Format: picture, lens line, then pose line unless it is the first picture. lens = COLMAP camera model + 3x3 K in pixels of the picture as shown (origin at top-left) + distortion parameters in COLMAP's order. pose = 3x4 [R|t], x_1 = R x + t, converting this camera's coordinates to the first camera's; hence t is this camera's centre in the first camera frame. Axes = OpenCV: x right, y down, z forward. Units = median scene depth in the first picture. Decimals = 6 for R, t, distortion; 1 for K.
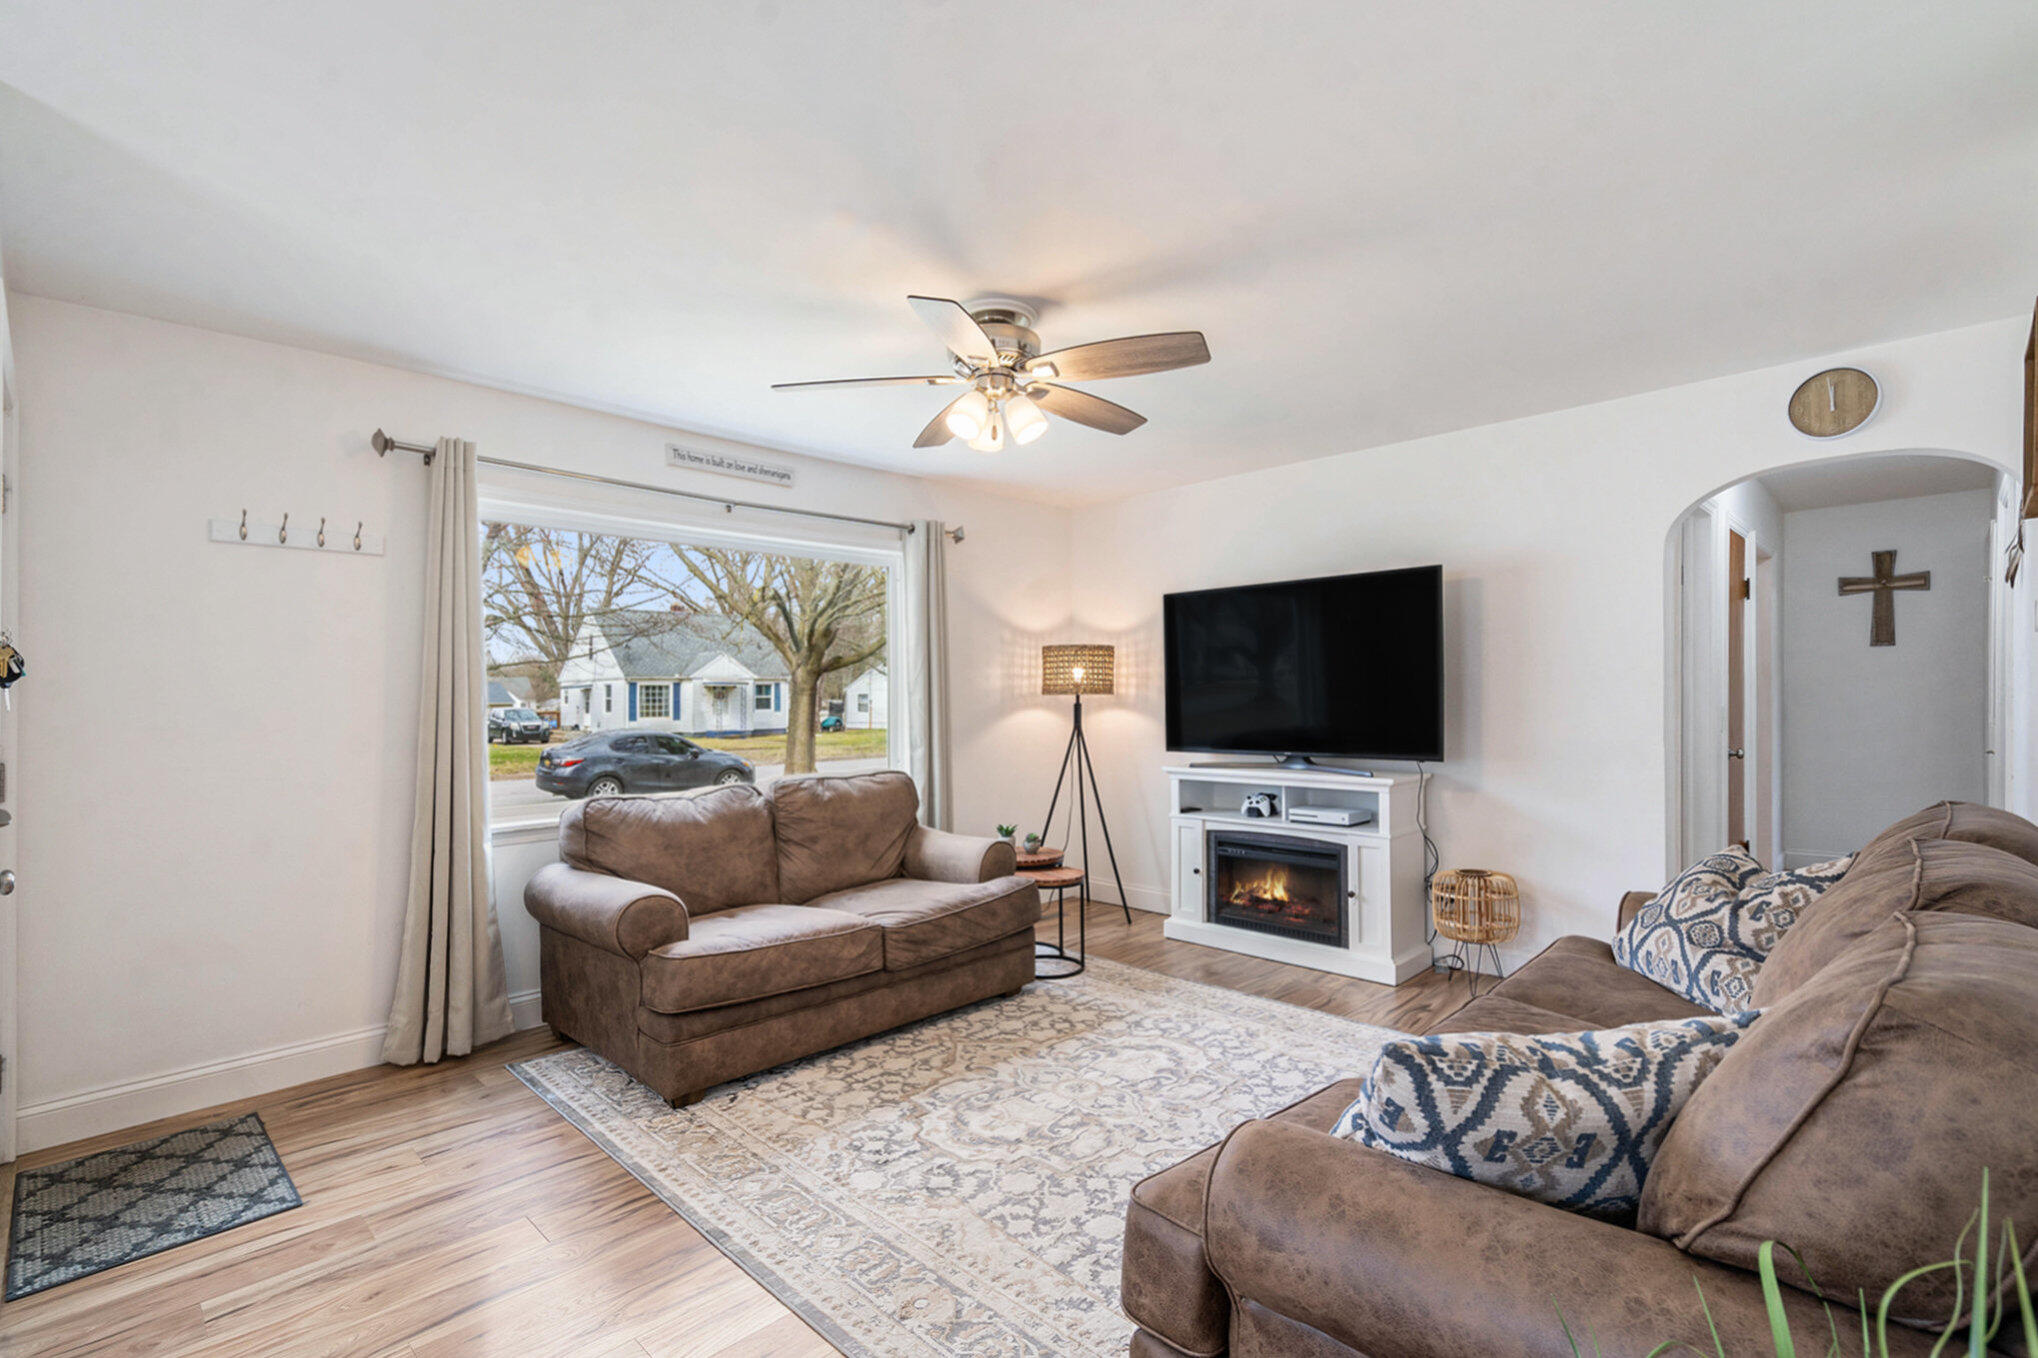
lens RADIAL K [[943.6, 0, 1022.4], [0, 943.6, 691.3], [0, 0, 1]] dist [-0.006312, 0.000190]
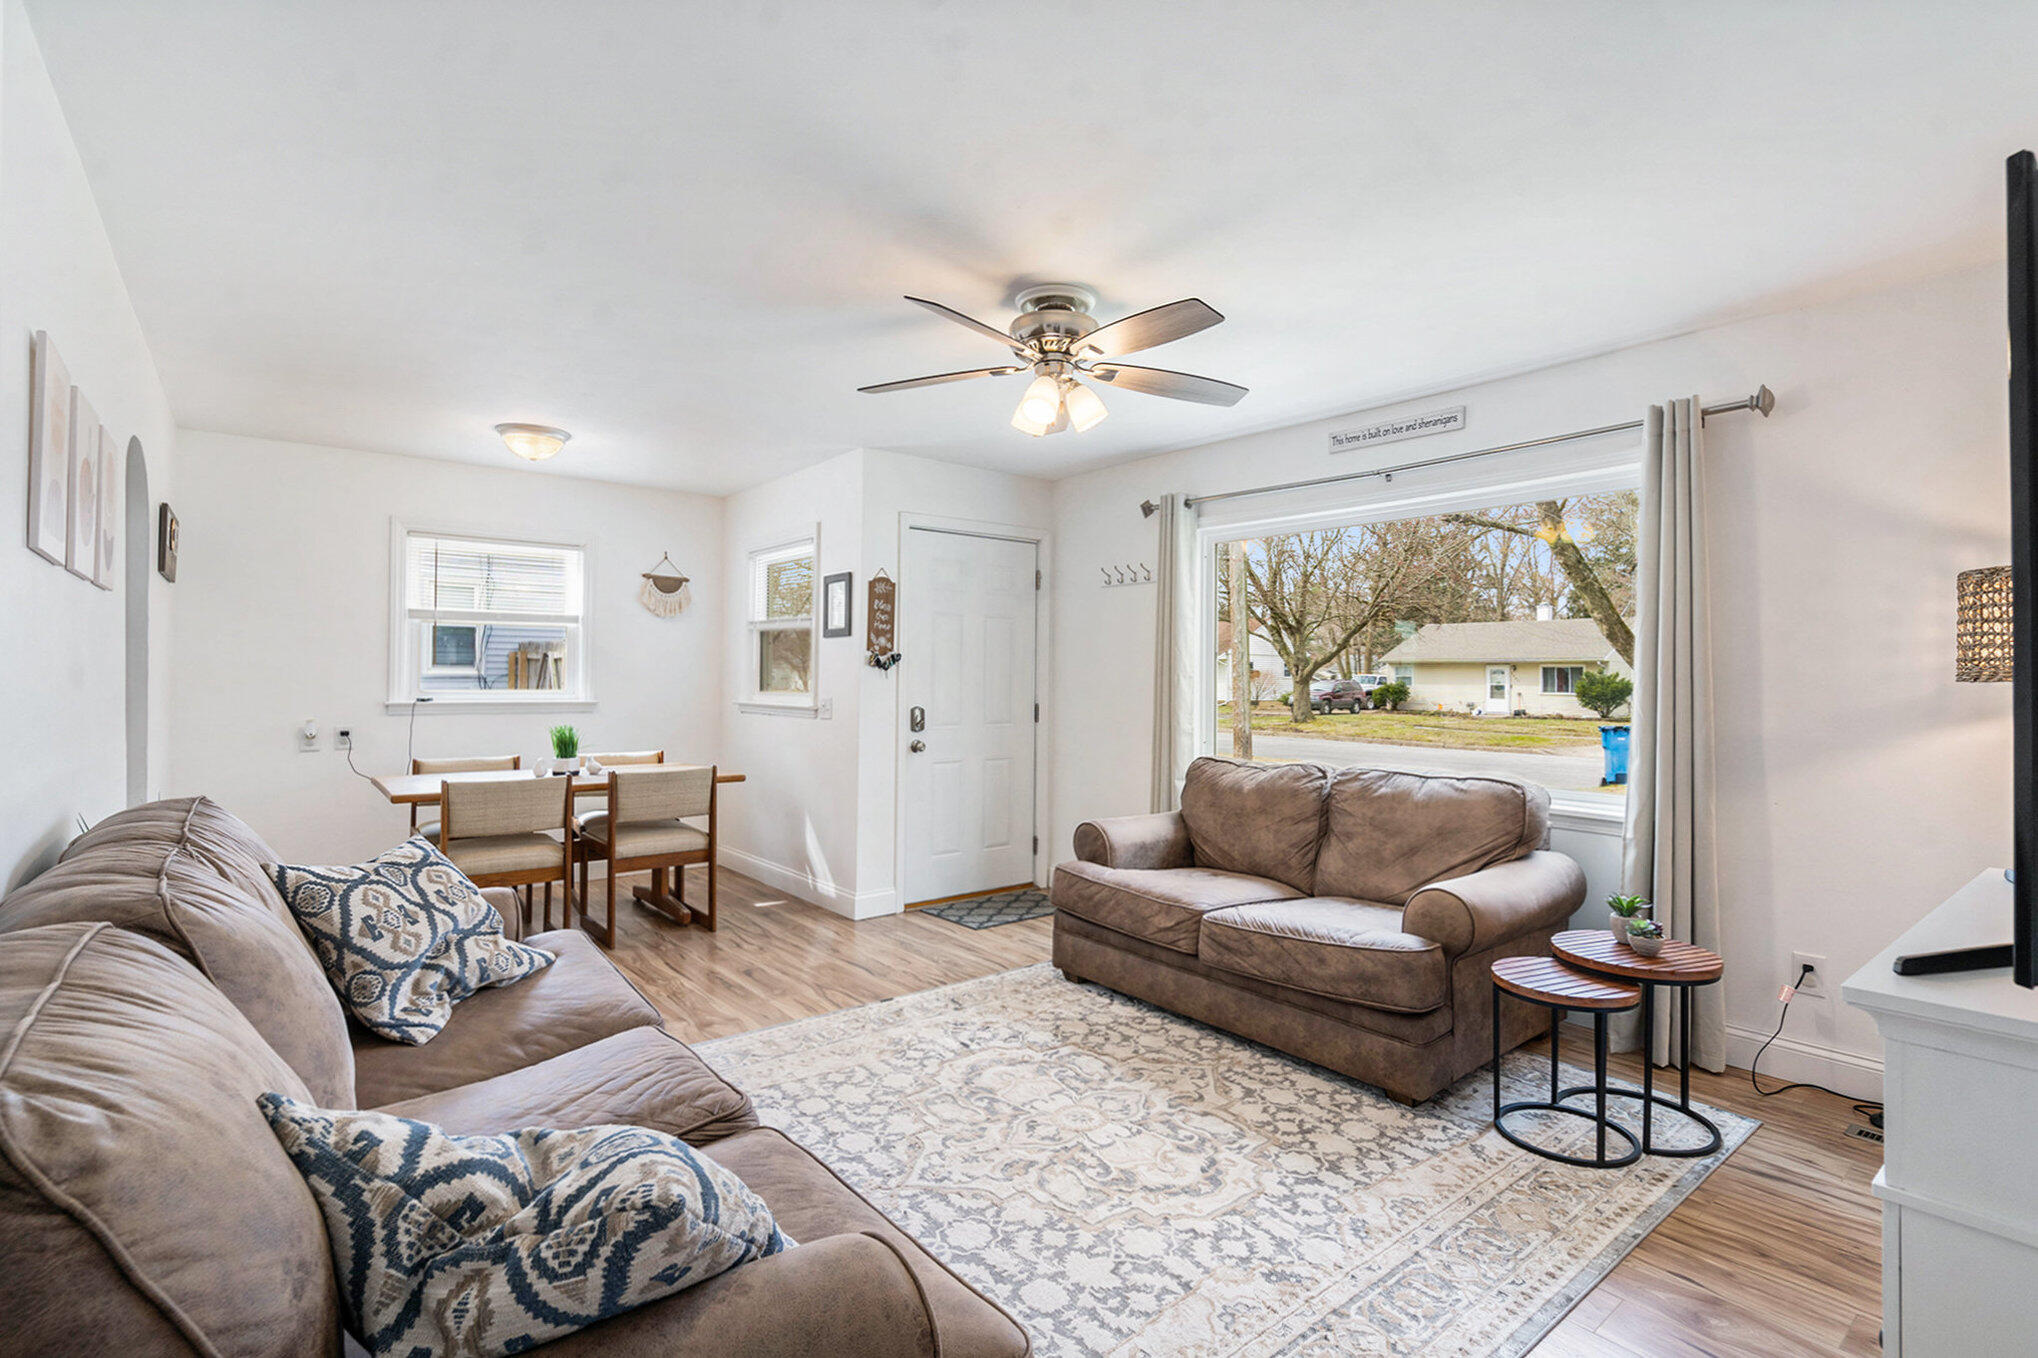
lens RADIAL K [[943.6, 0, 1022.4], [0, 943.6, 691.3], [0, 0, 1]] dist [-0.006312, 0.000190]
pose [[-0.112583, 0.023616, -0.993362, 0.832691], [-0.001013, 0.999714, 0.023882, -0.003417], [0.993642, 0.003695, -0.112527, 0.923663]]
